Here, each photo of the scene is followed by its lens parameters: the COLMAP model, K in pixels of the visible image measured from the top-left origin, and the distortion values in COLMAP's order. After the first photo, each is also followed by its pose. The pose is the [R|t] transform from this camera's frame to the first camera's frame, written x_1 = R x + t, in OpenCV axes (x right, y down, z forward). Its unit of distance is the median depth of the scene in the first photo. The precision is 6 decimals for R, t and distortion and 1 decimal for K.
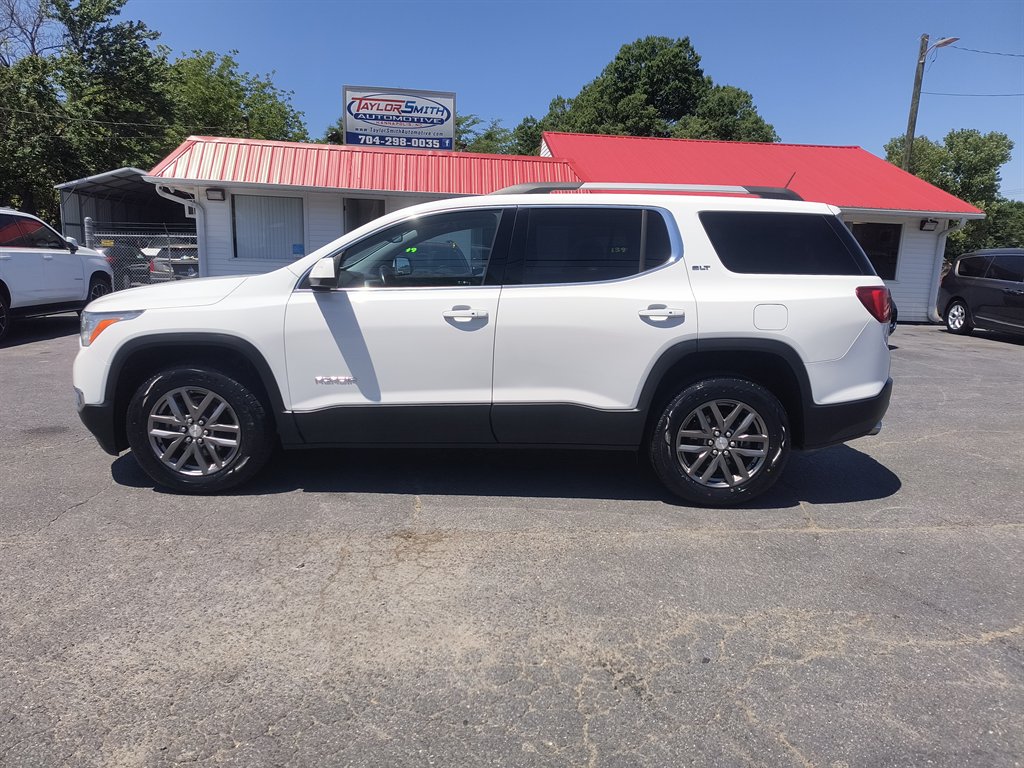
lens RADIAL K [[697.6, 0, 518.3], [0, 697.6, 385.9], [0, 0, 1]] dist [0.023410, -0.016454]
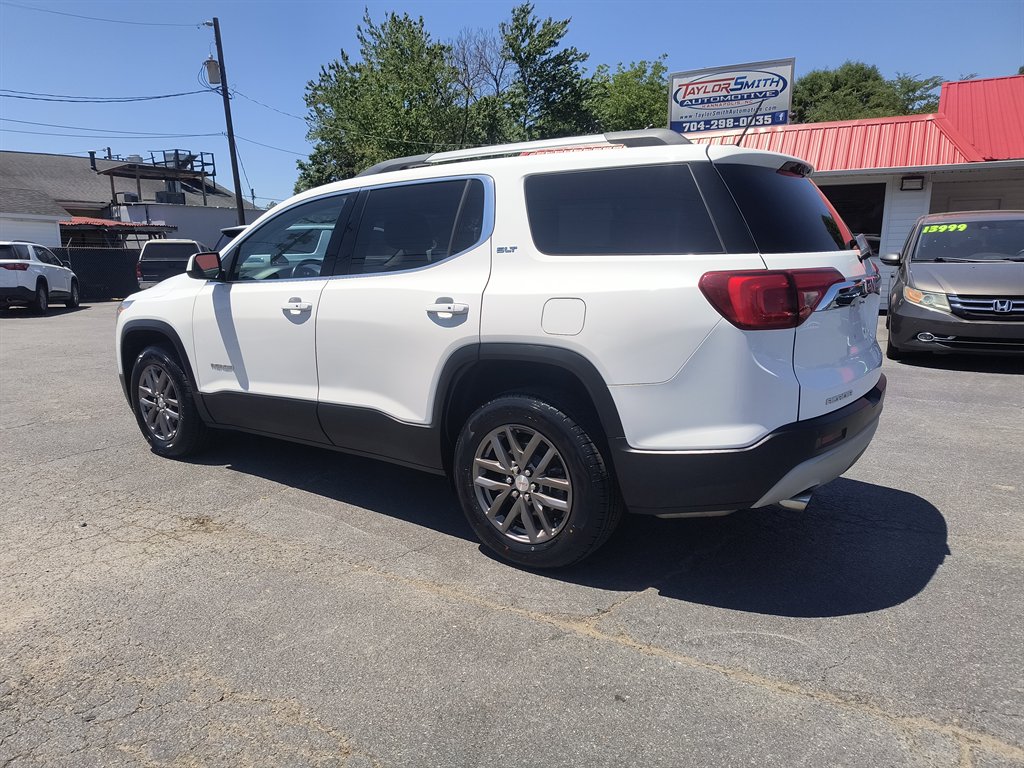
lens RADIAL K [[697.6, 0, 512.8], [0, 697.6, 393.6], [0, 0, 1]] dist [0.023410, -0.016454]
pose [[0.807534, 0.083845, -0.583831, 0.173506], [-0.075248, 0.996401, 0.039015, -0.010313], [0.585001, 0.012426, 0.810937, 0.093523]]
